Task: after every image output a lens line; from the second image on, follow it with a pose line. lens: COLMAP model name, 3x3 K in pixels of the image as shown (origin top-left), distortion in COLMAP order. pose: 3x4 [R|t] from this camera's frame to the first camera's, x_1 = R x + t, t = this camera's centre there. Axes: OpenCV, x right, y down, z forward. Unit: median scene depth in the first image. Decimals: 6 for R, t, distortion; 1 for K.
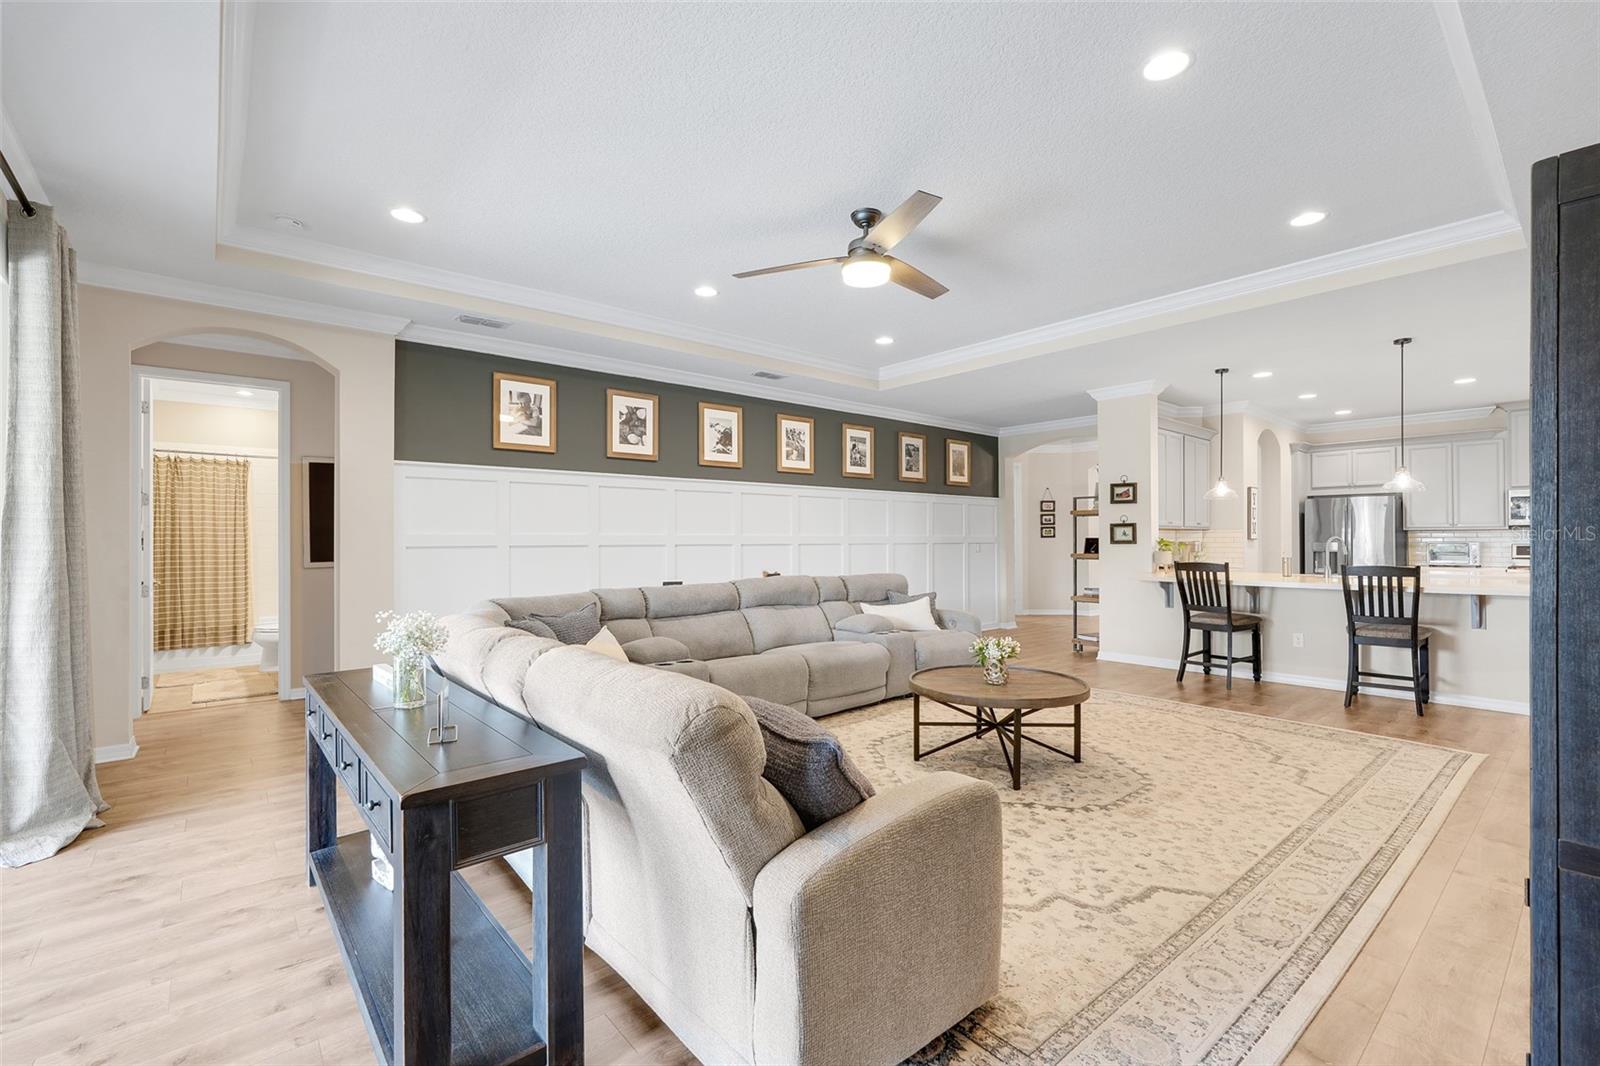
lens RADIAL K [[710.7, 0, 795.1], [0, 710.7, 527.0], [0, 0, 1]] dist [-0.012830, 0.004648]
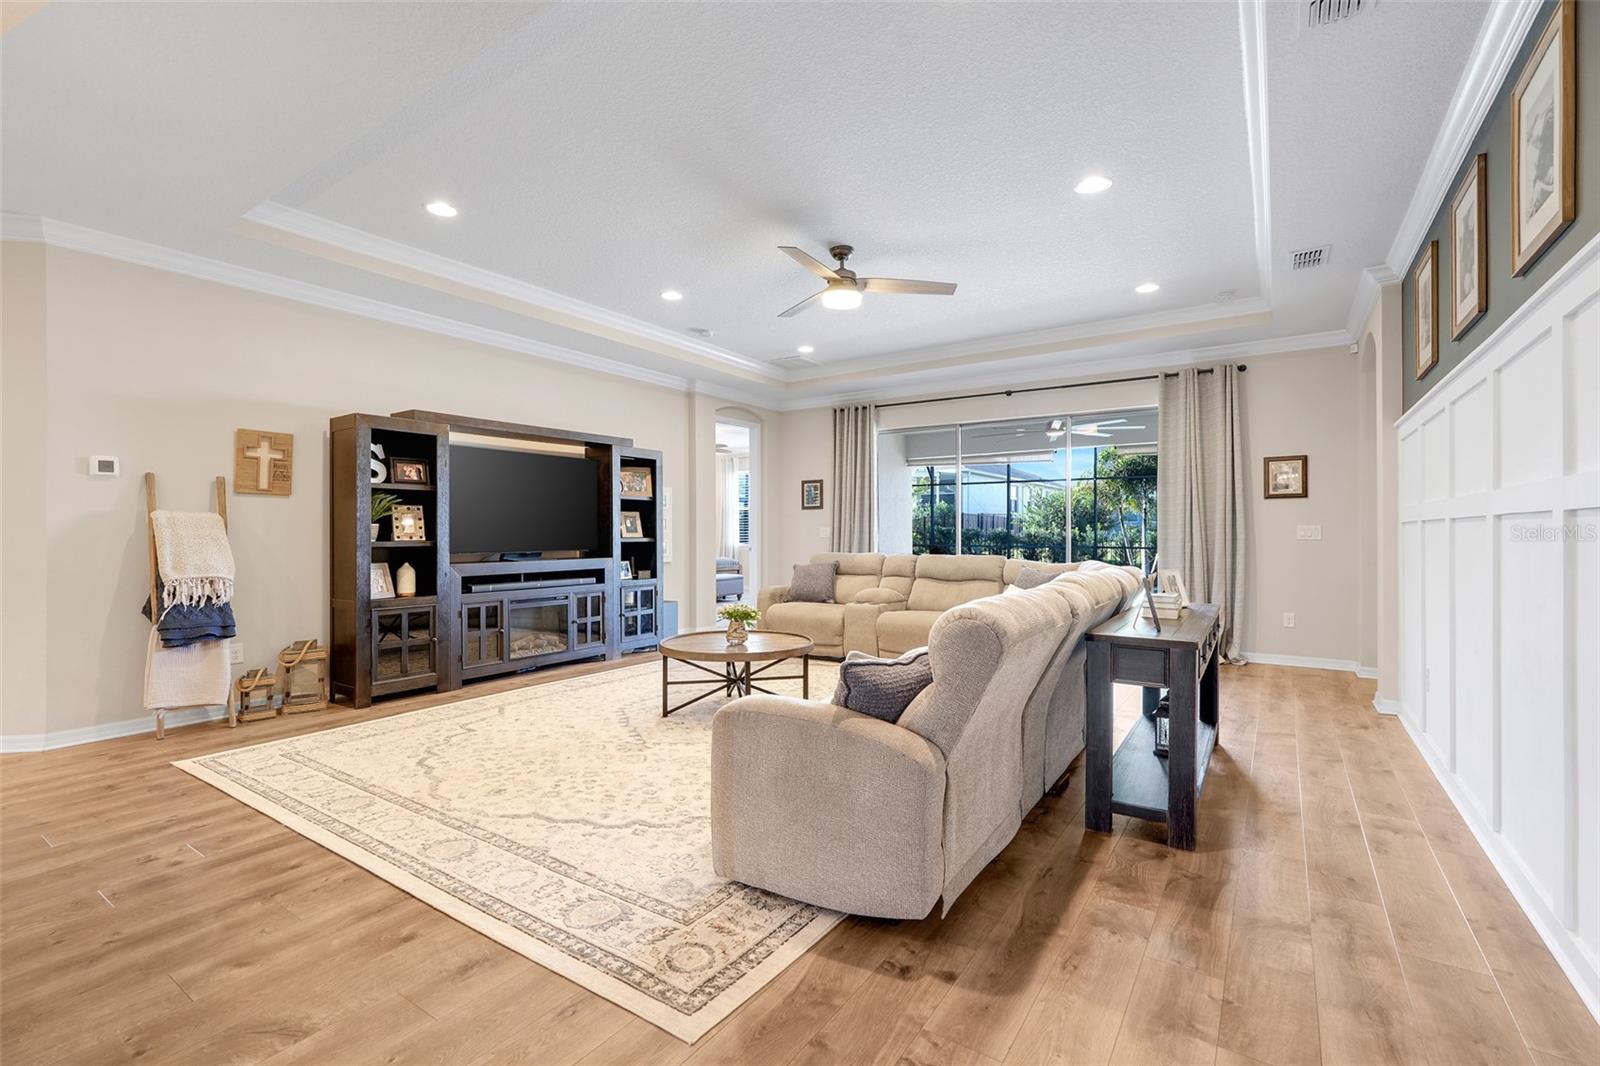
lens RADIAL K [[710.7, 0, 796.1], [0, 710.7, 538.1], [0, 0, 1]] dist [-0.012830, 0.004648]
pose [[-0.965773, 0.005518, -0.259330, 0.296732], [0.007017, 0.999964, -0.004851, 0.035492], [0.259294, -0.006505, -0.965777, 1.302339]]
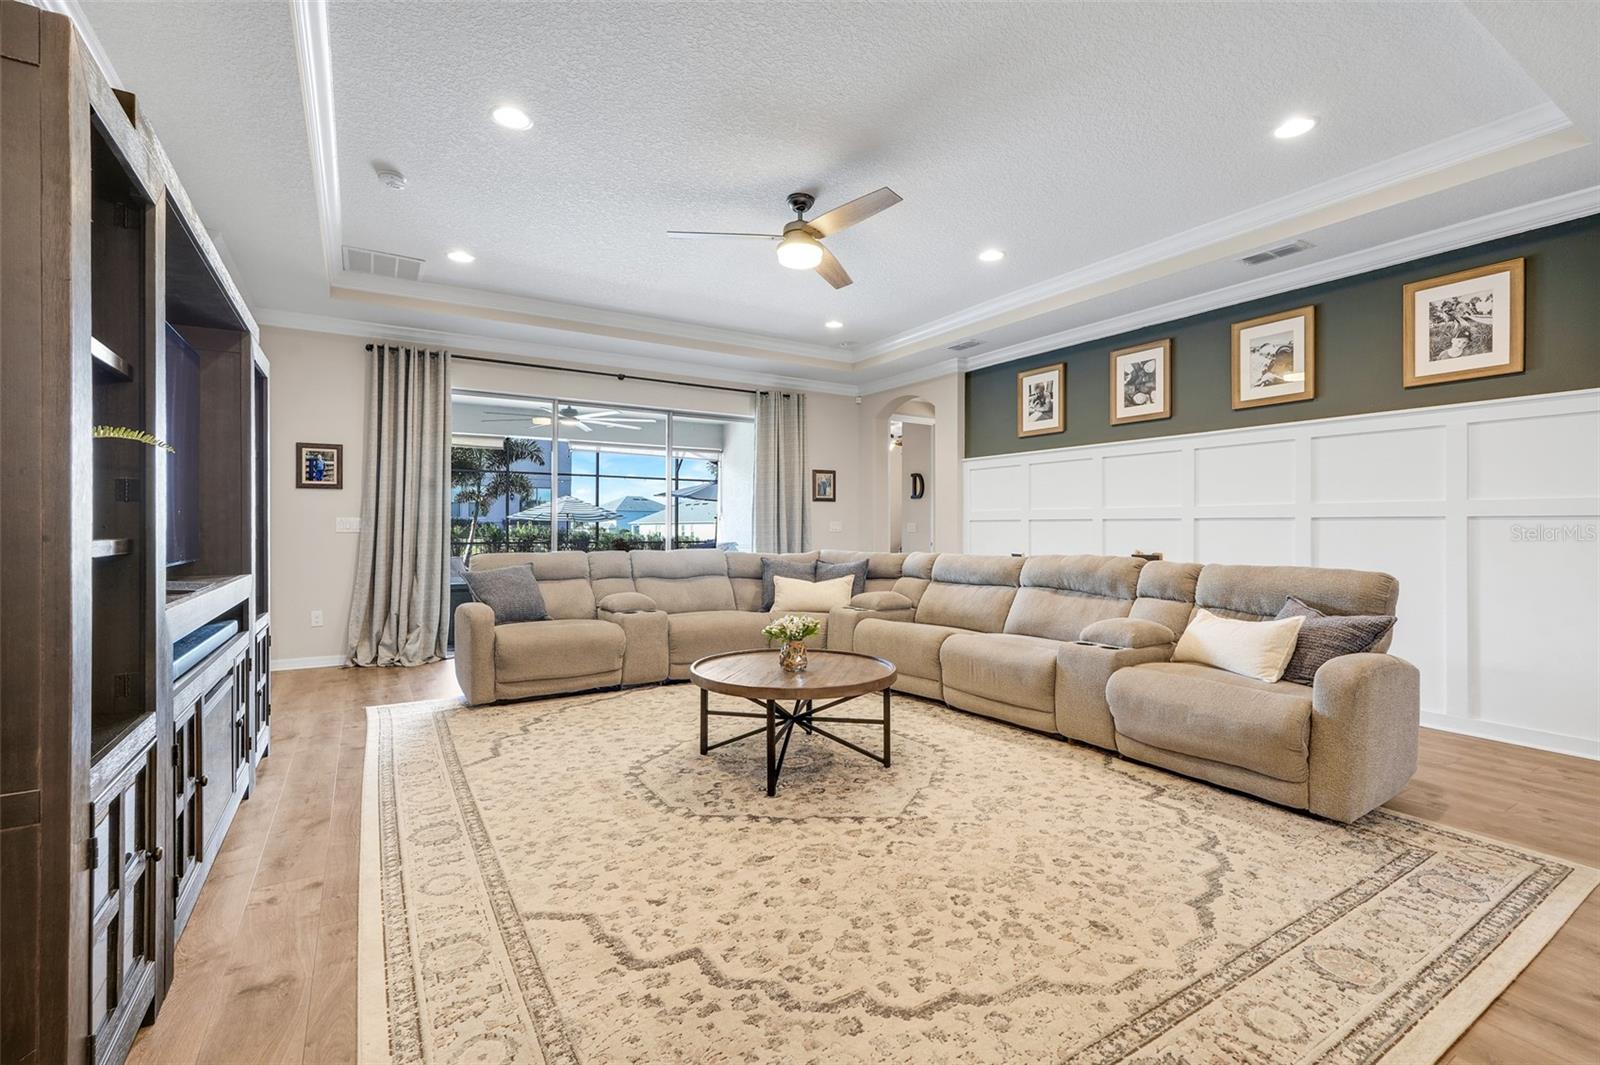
lens RADIAL K [[710.7, 0, 791.9], [0, 710.7, 529.0], [0, 0, 1]] dist [-0.012830, 0.004648]
pose [[-0.161784, 0.001423, -0.986825, 0.691371], [0.012490, 0.999922, -0.000606, 0.031613], [0.986747, -0.012423, -0.161789, 0.699592]]
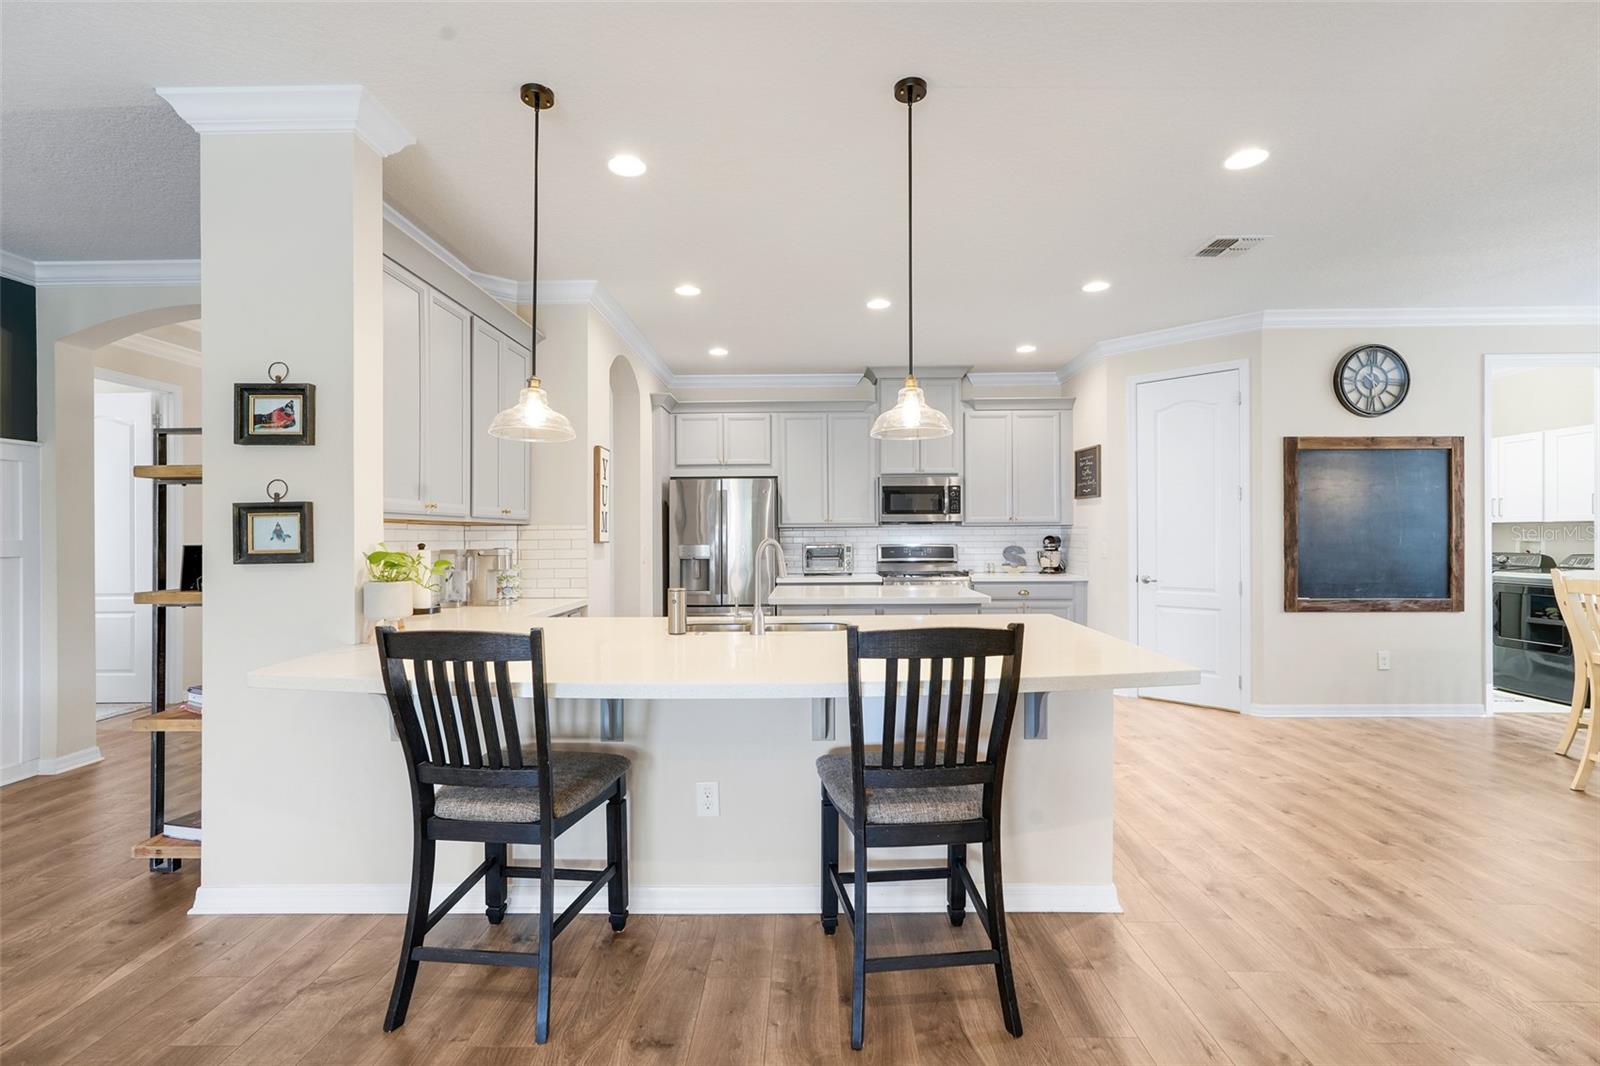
lens RADIAL K [[710.7, 0, 787.0], [0, 710.7, 542.7], [0, 0, 1]] dist [-0.012830, 0.004648]
pose [[0.669477, -0.011508, 0.742744, 0.429111], [-0.006350, 0.999755, 0.021214, 0.006200], [-0.742806, -0.018919, 0.669240, 0.674606]]
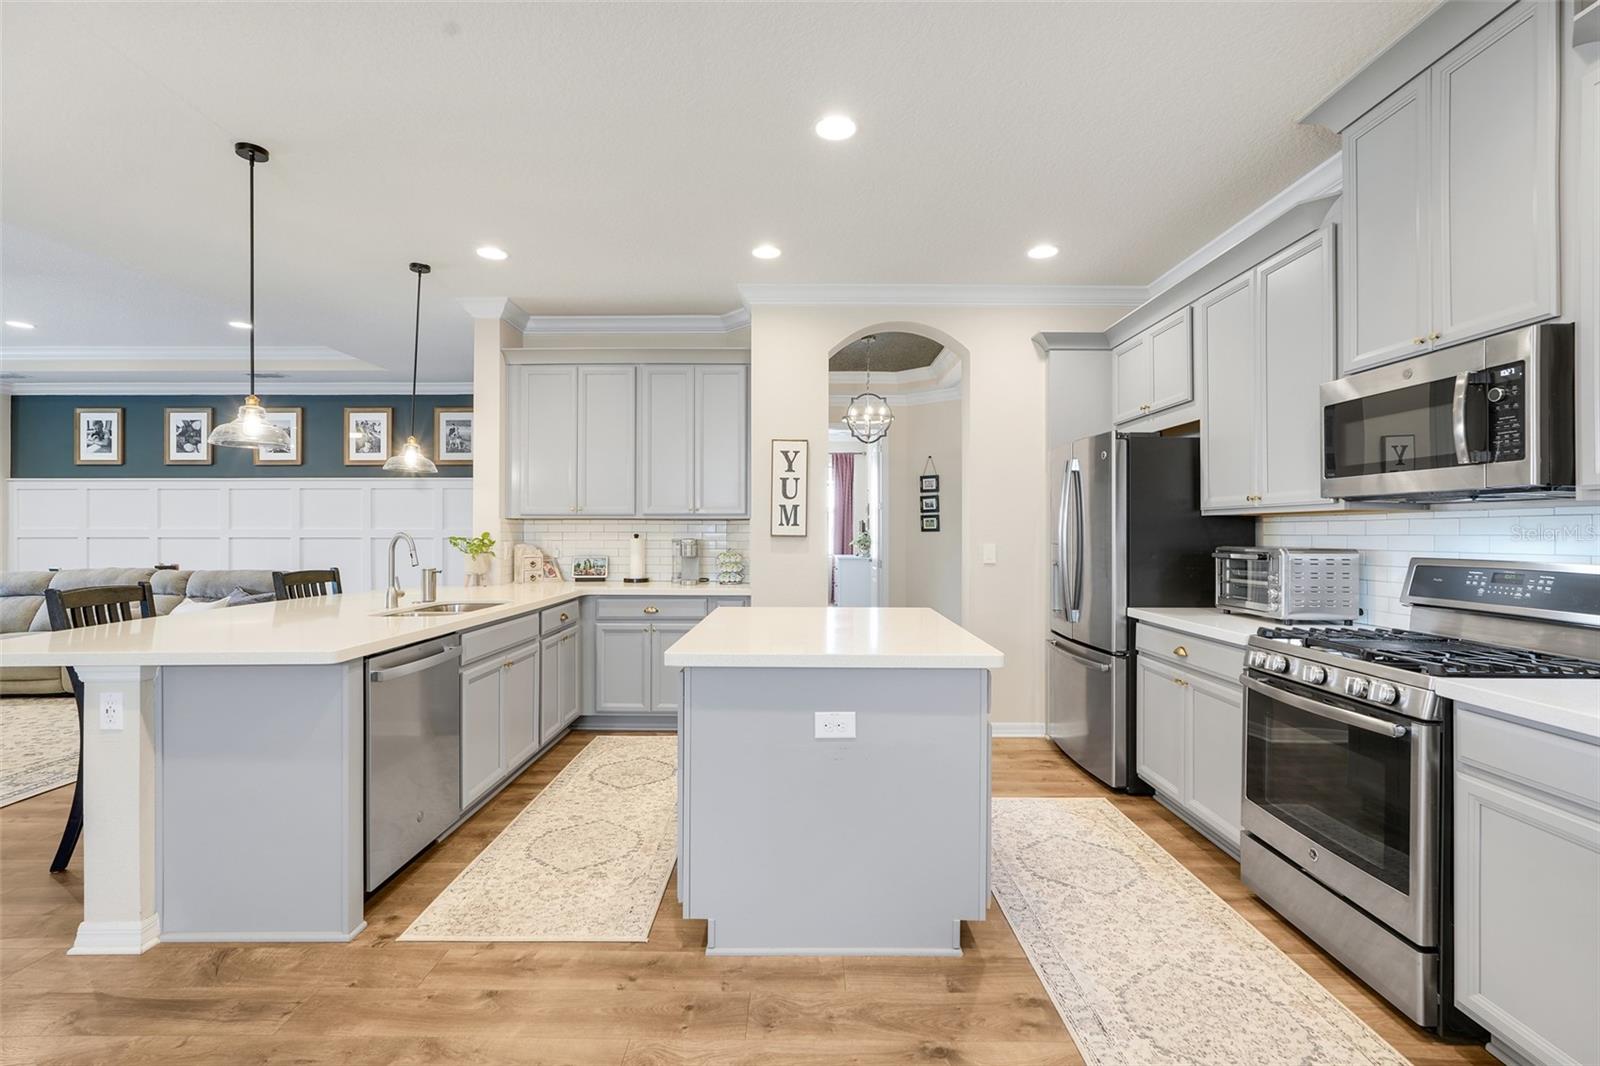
lens RADIAL K [[710.7, 0, 797.4], [0, 710.7, 527.4], [0, 0, 1]] dist [-0.012830, 0.004648]
pose [[0.755201, -0.001179, -0.655493, 1.272056], [0.009722, 0.999909, 0.009402, 0.006862], [0.655421, -0.013474, 0.755143, 0.759486]]
